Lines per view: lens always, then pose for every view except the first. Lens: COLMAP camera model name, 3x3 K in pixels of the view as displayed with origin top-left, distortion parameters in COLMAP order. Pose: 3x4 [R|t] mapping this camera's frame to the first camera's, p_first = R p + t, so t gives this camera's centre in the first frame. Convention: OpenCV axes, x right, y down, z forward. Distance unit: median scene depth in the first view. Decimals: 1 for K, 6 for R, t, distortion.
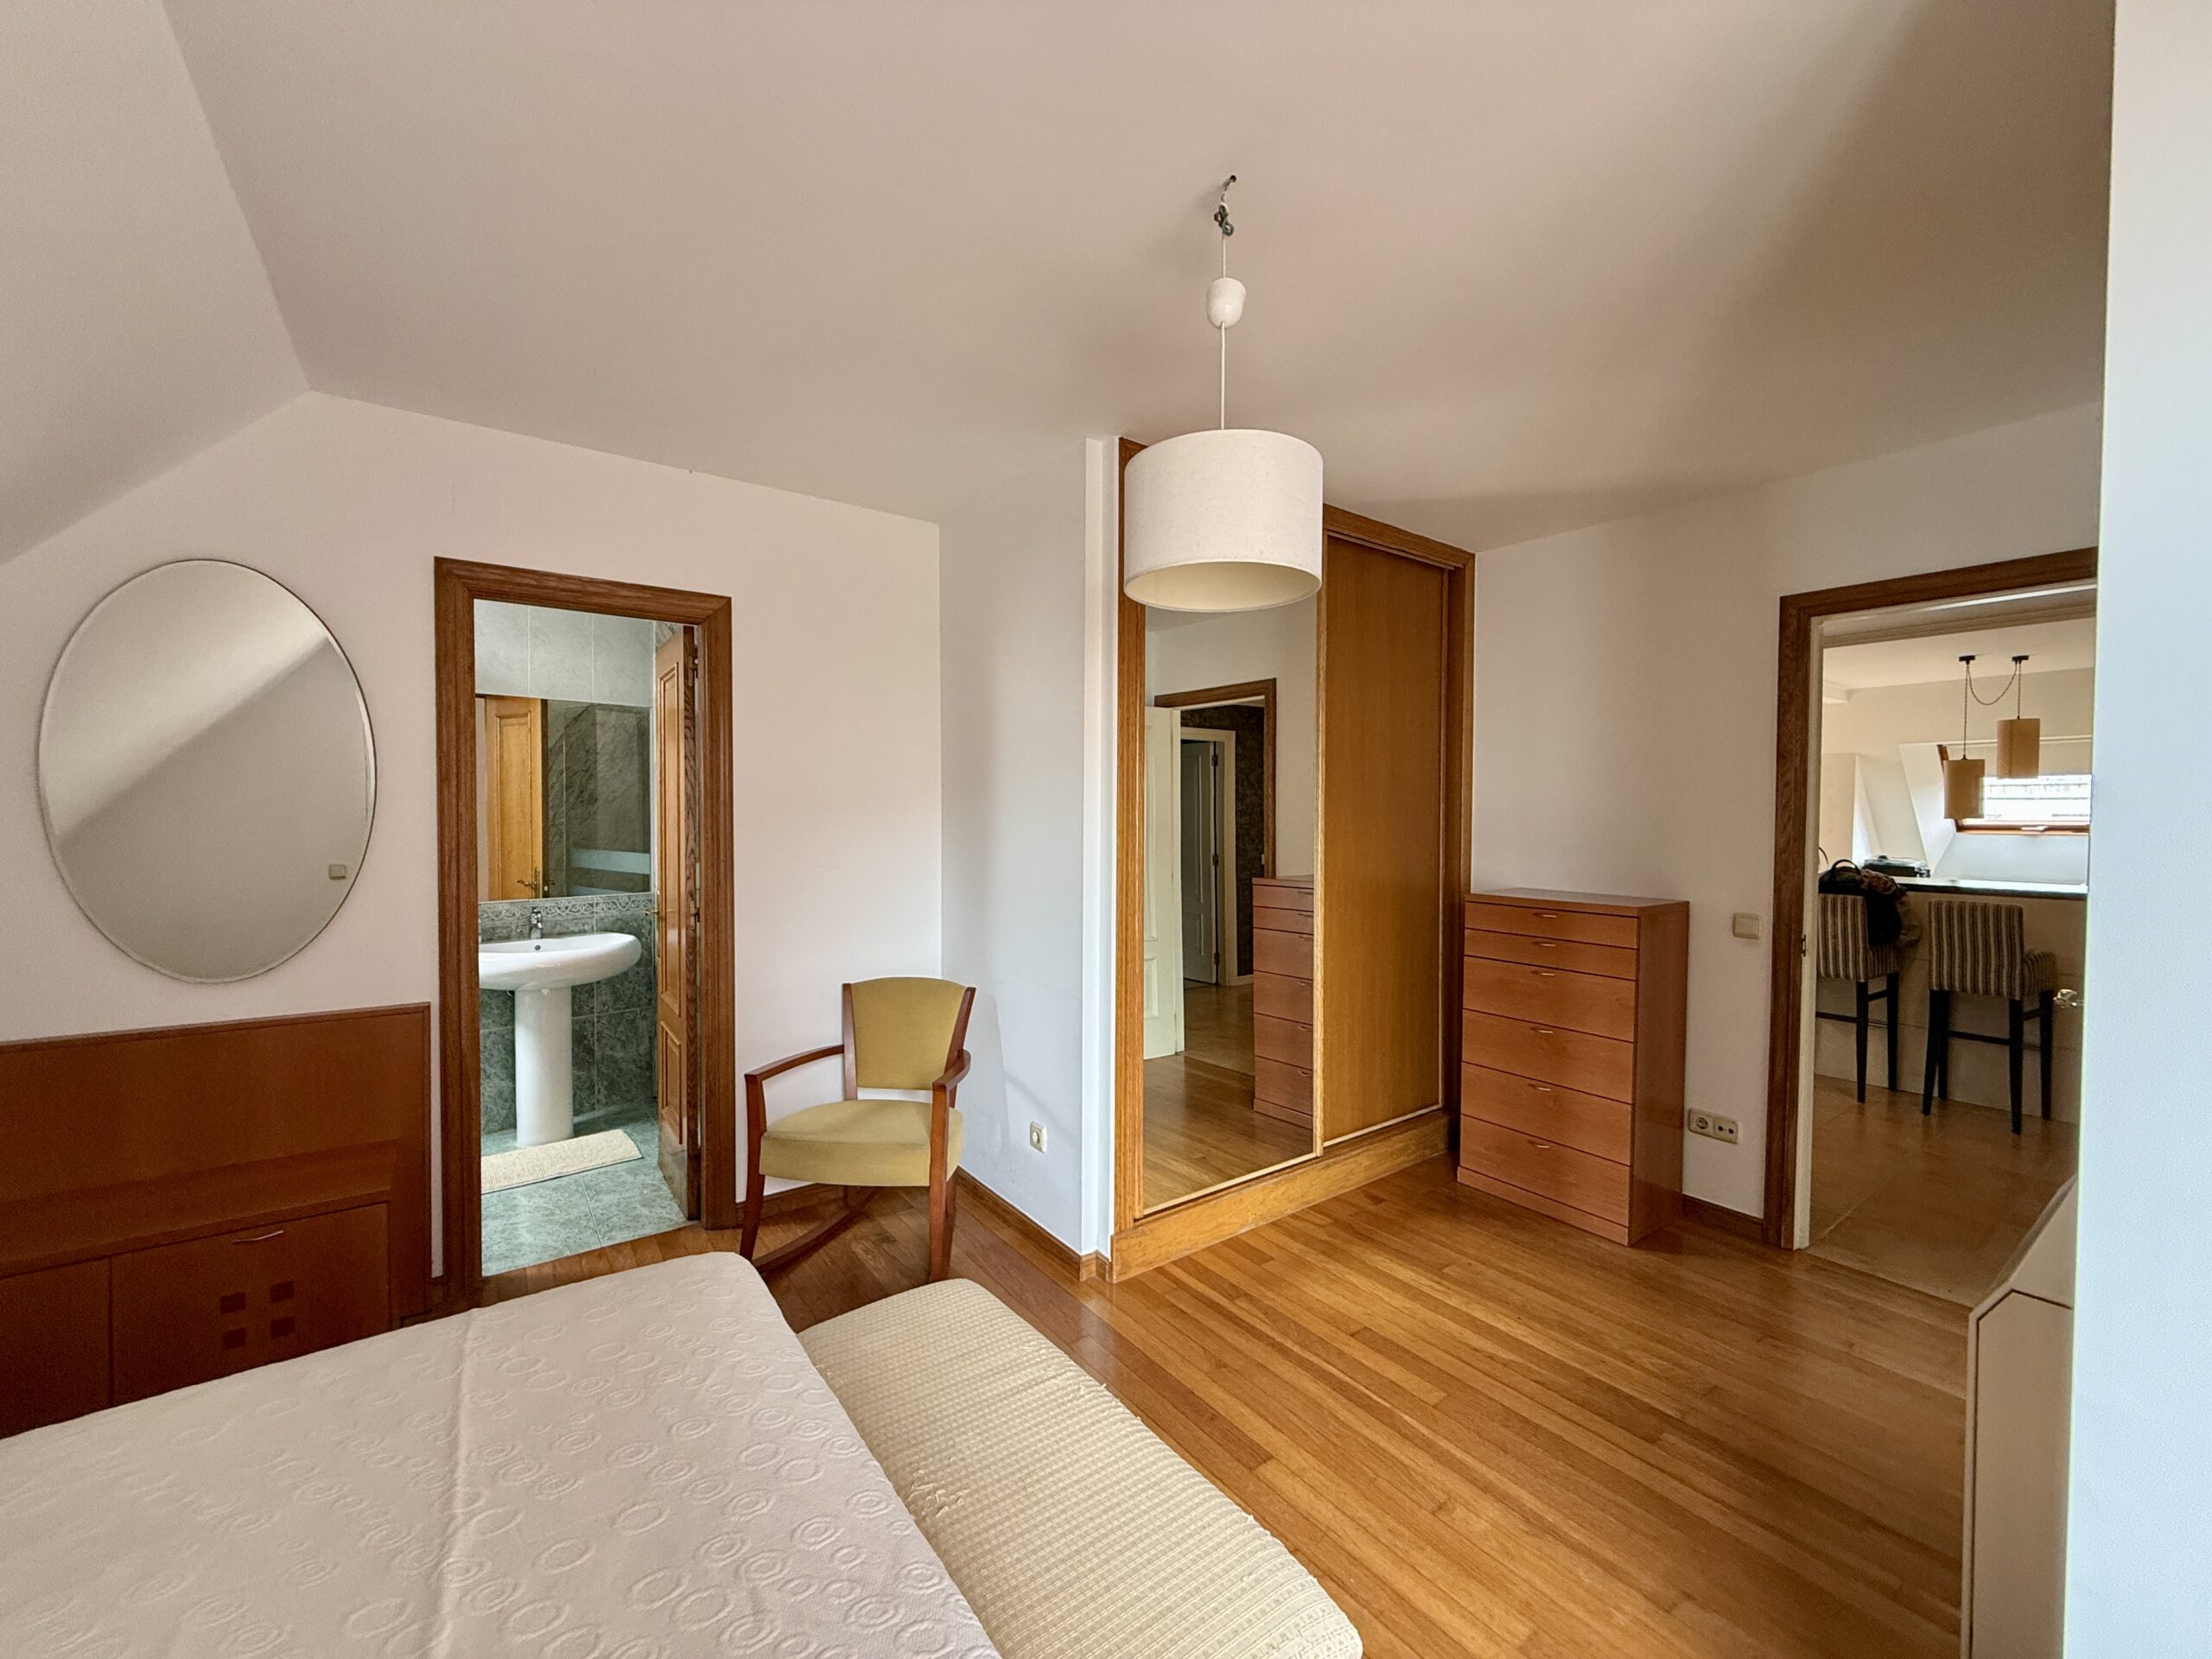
lens RADIAL K [[871.5, 0, 1106.0], [0, 871.5, 829.5], [0, 0, 1]] dist [0.003144, 0.000193]
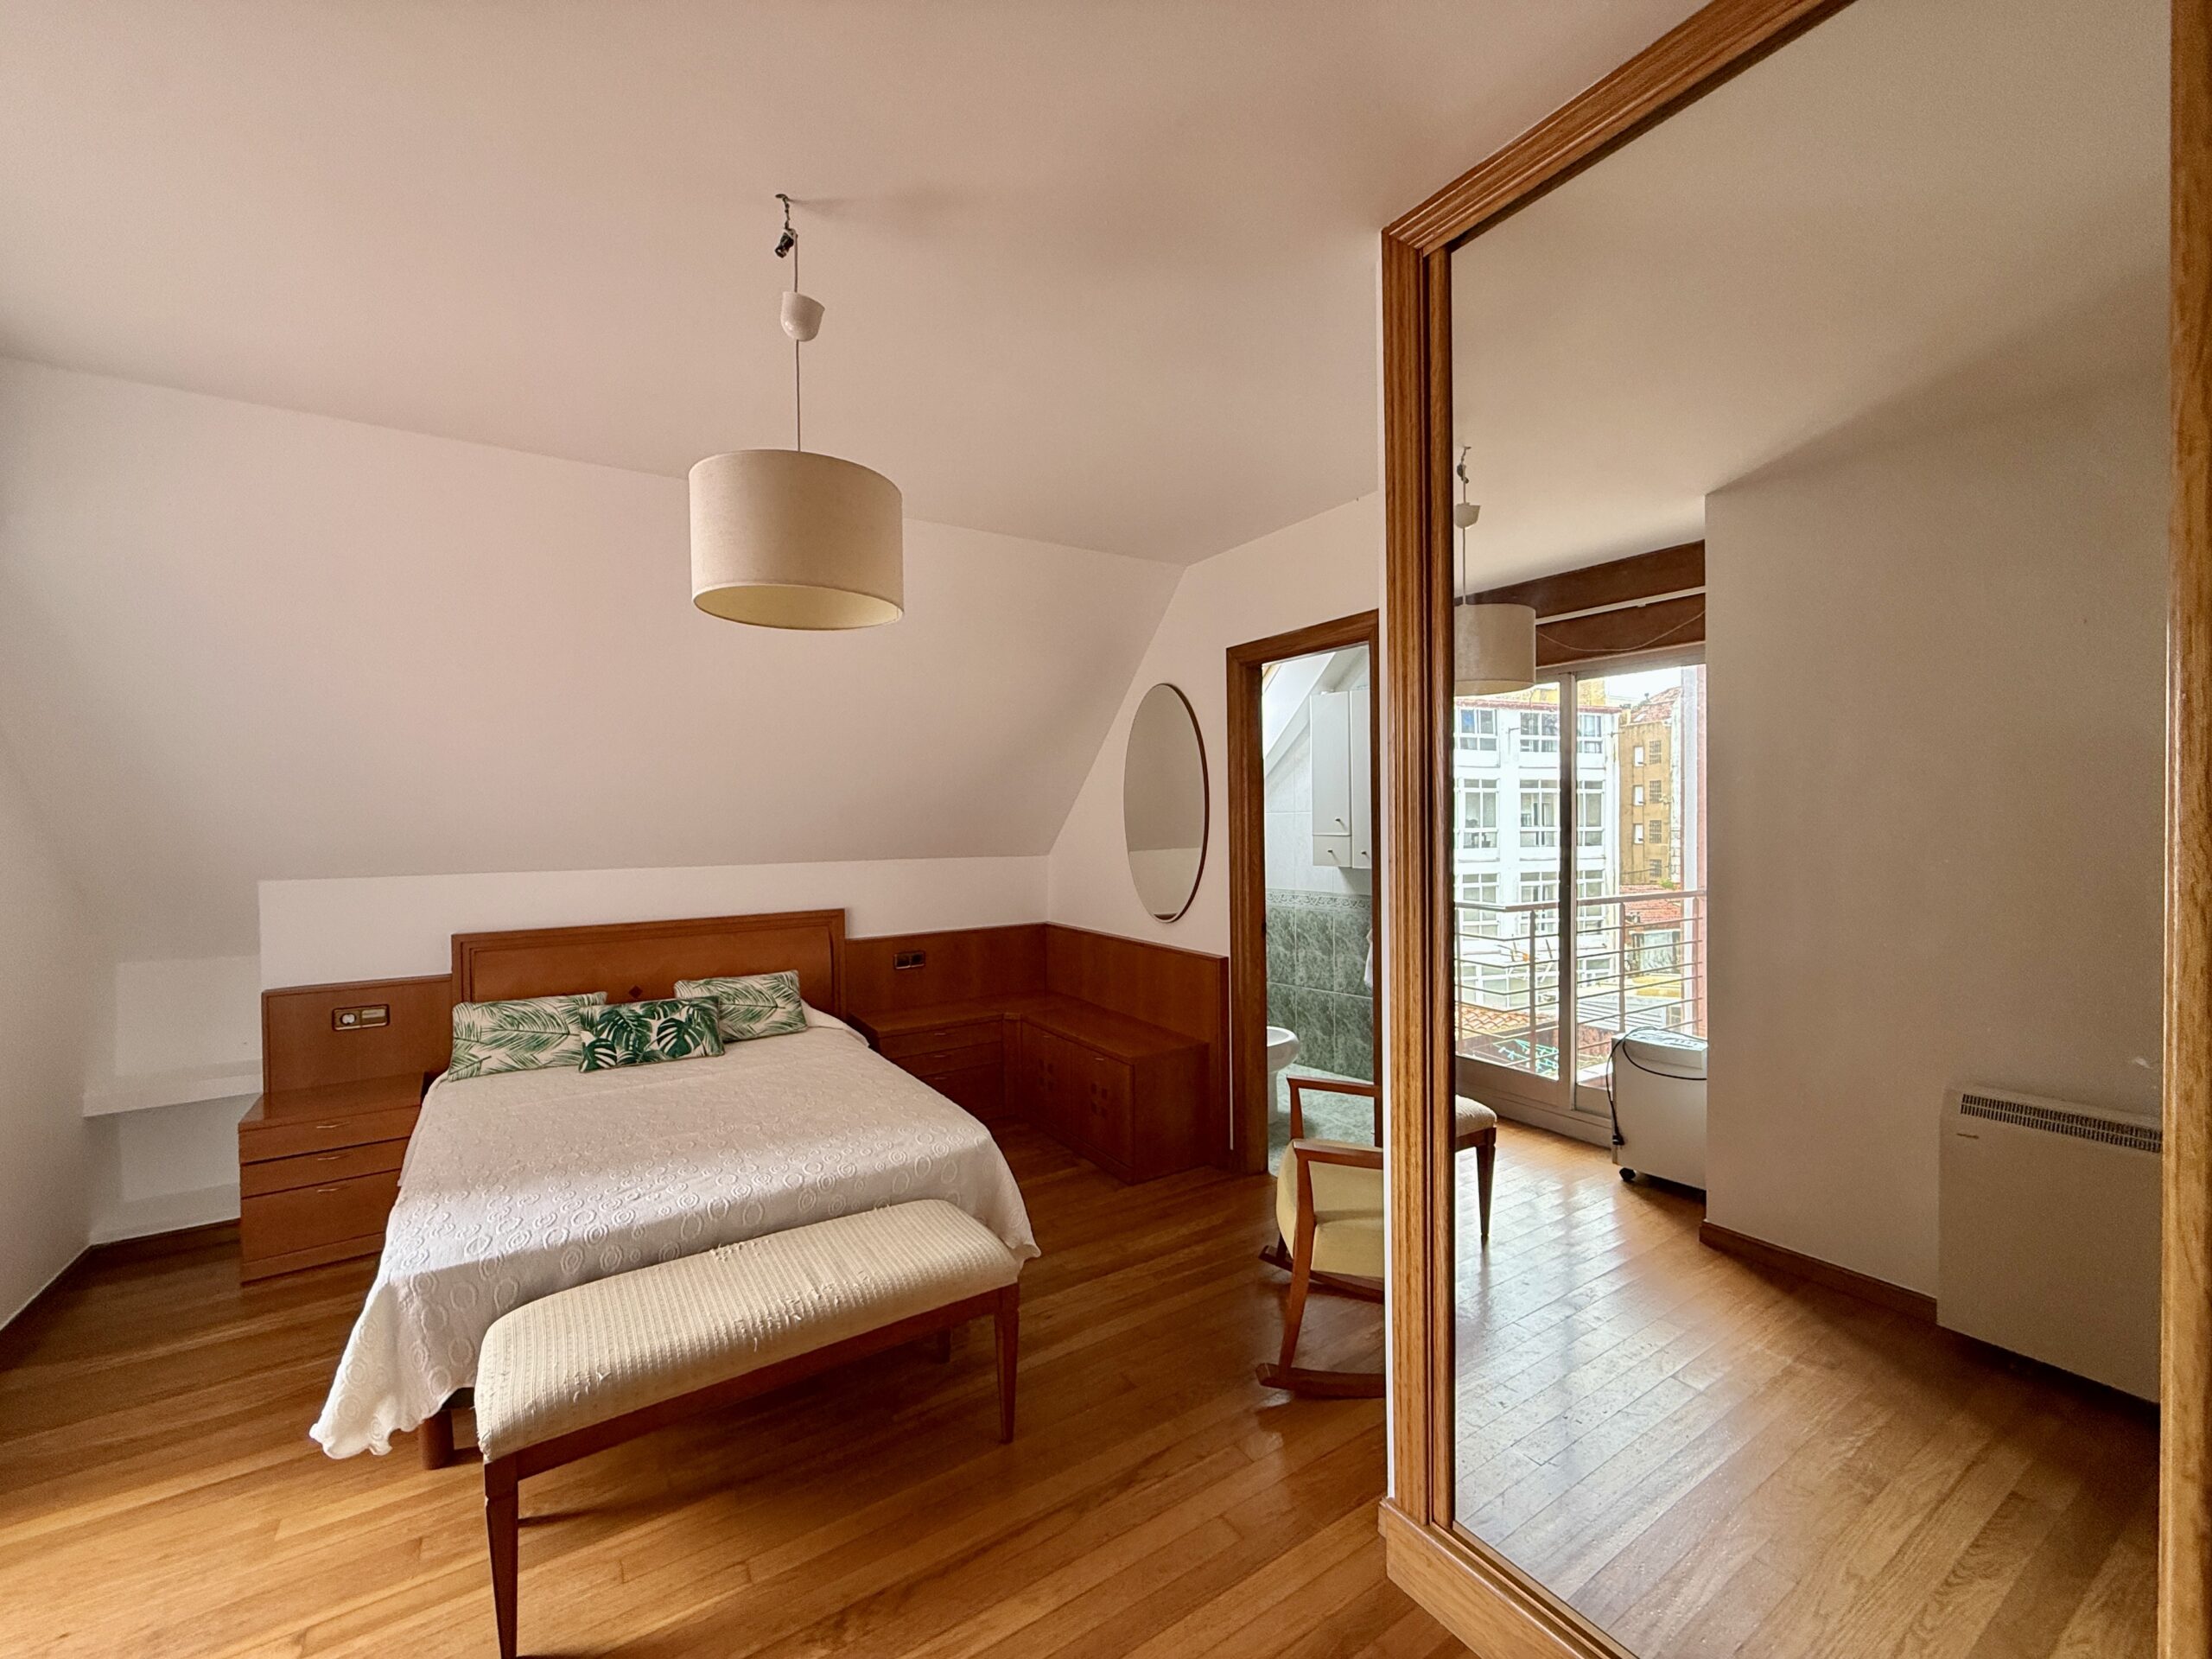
lens RADIAL K [[878.3, 0, 1101.2], [0, 878.3, 831.2], [0, 0, 1]] dist [0.000714, -0.000097]
pose [[-0.055080, 0.010297, -0.998429, 0.444597], [-0.008100, 0.999909, 0.010760, -0.015202], [0.998449, 0.008680, -0.054992, 0.557356]]
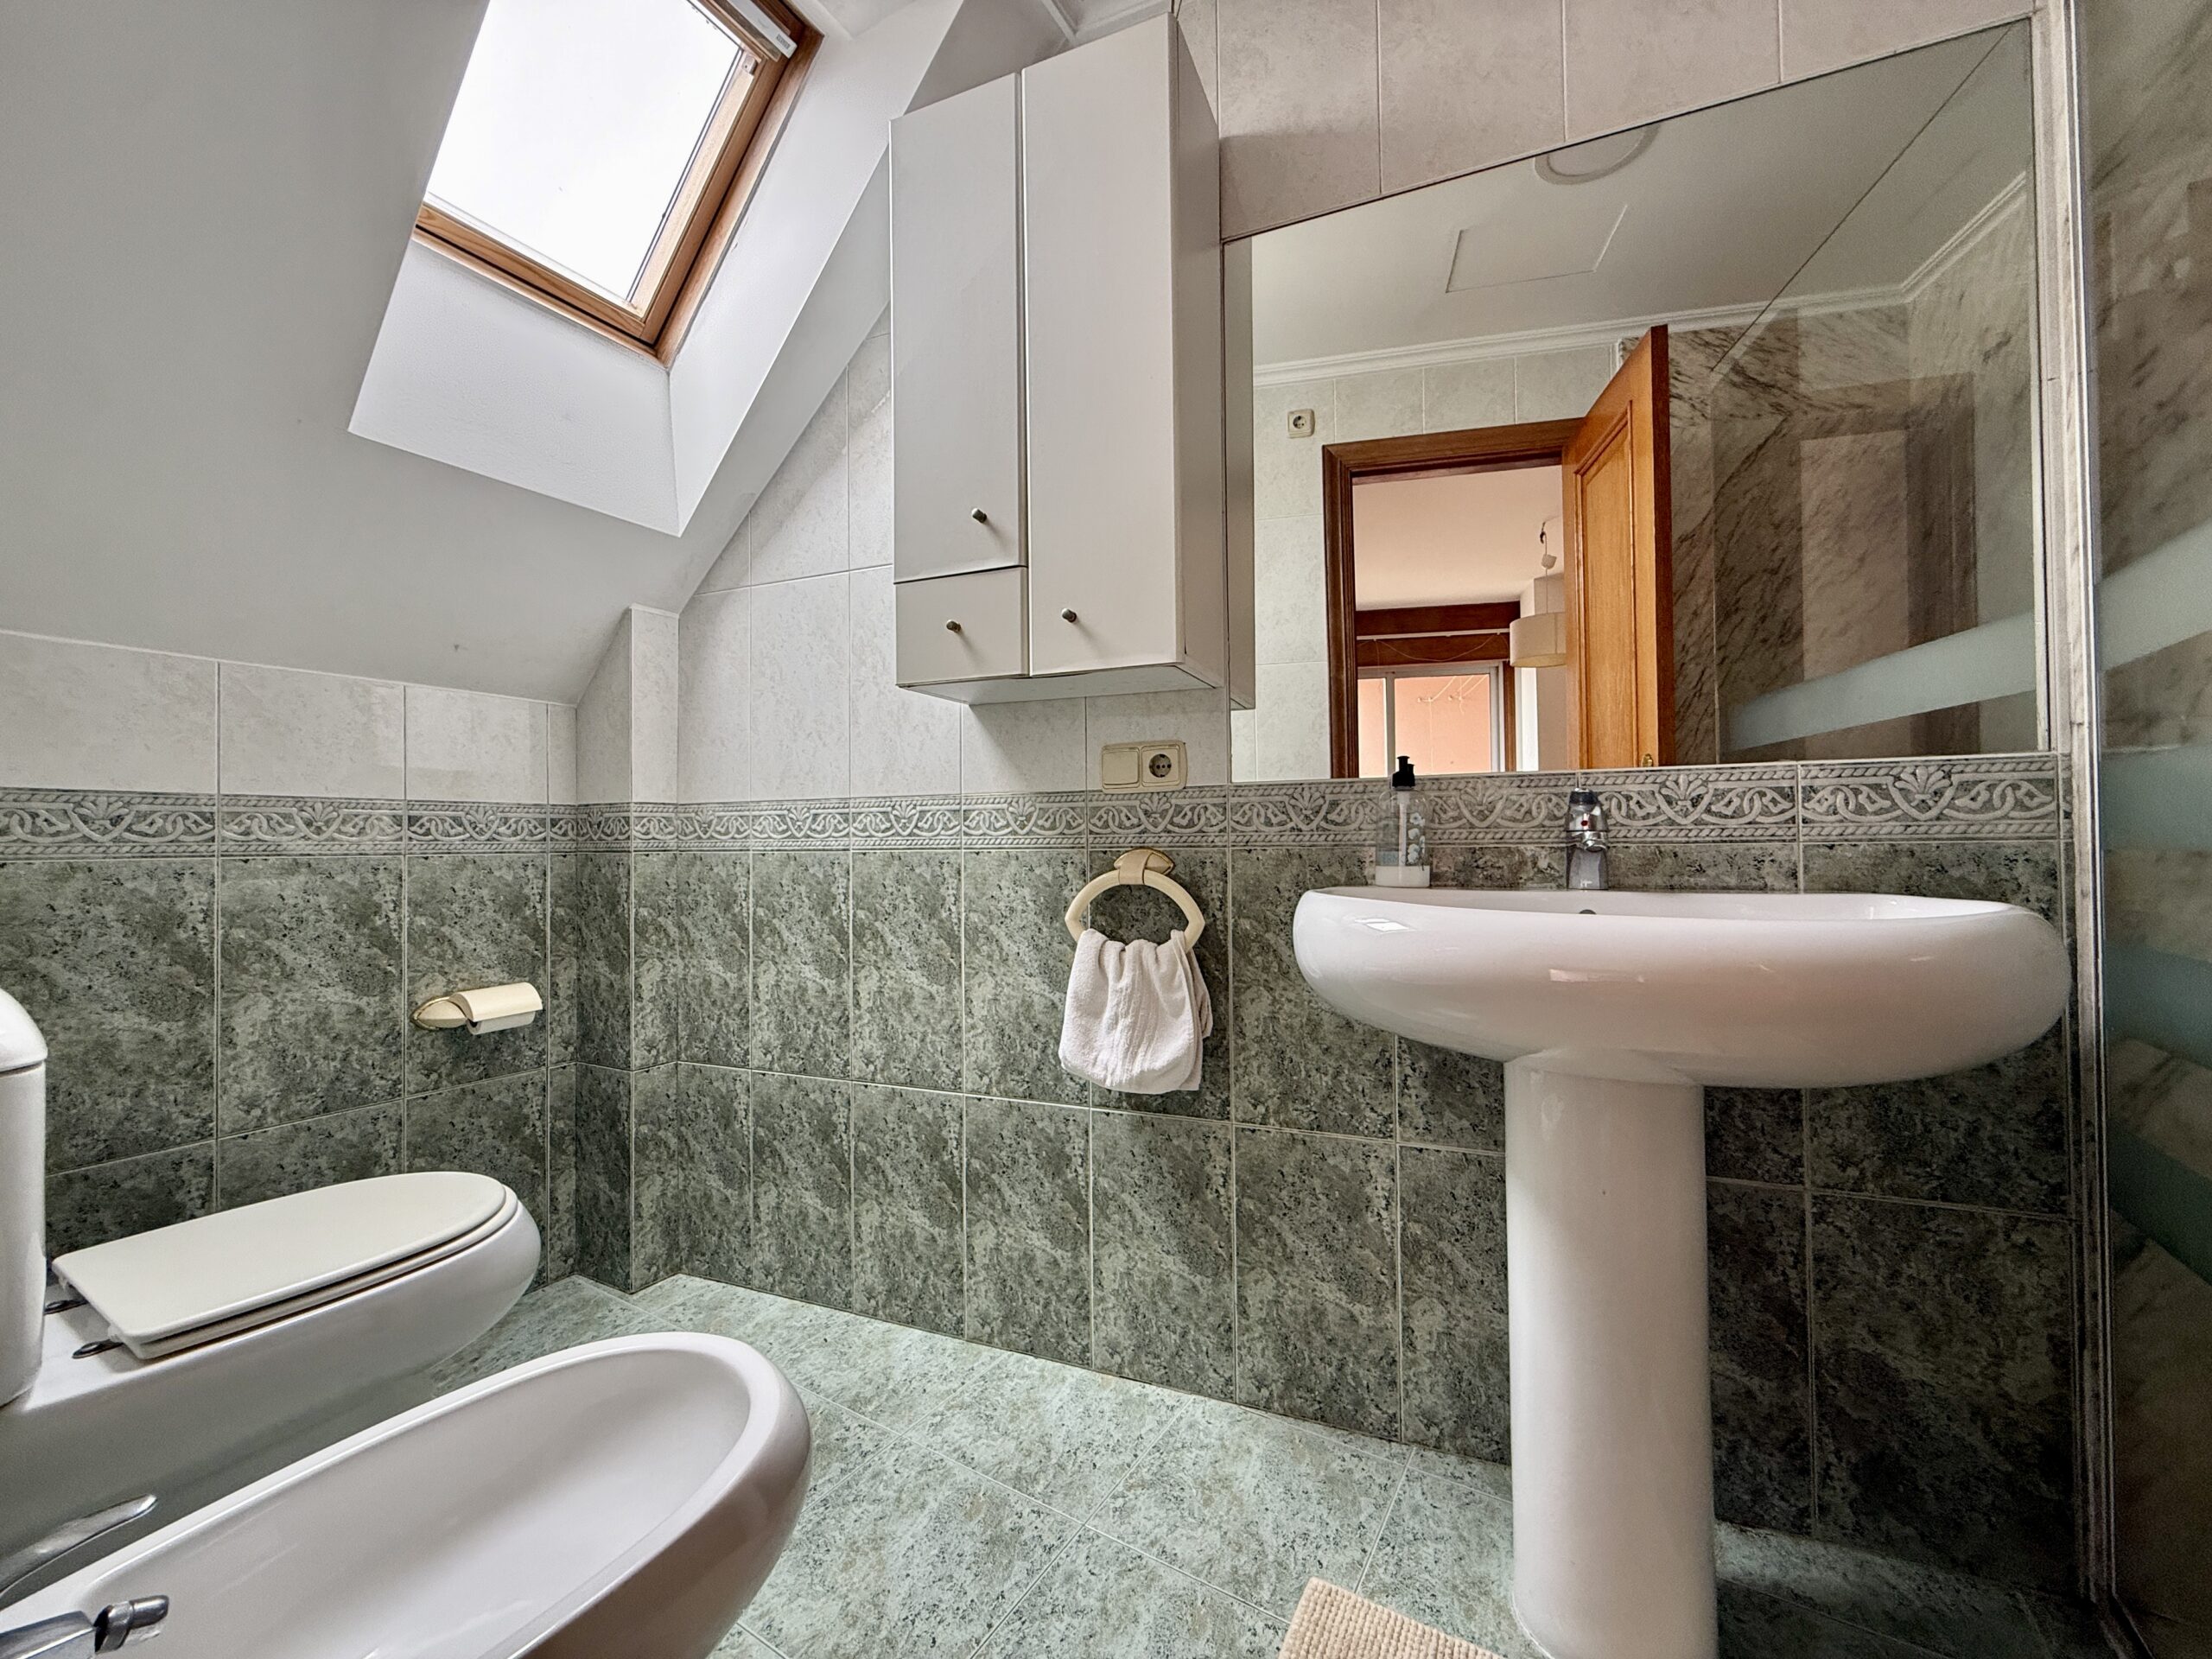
lens RADIAL K [[878.3, 0, 1101.2], [0, 878.3, 831.2], [0, 0, 1]] dist [0.000714, -0.000097]
pose [[0.360056, -0.019670, -0.932723, -0.431310], [-0.006518, 0.999700, -0.023599, 0.113654], [0.932908, 0.014577, 0.359819, 0.736277]]
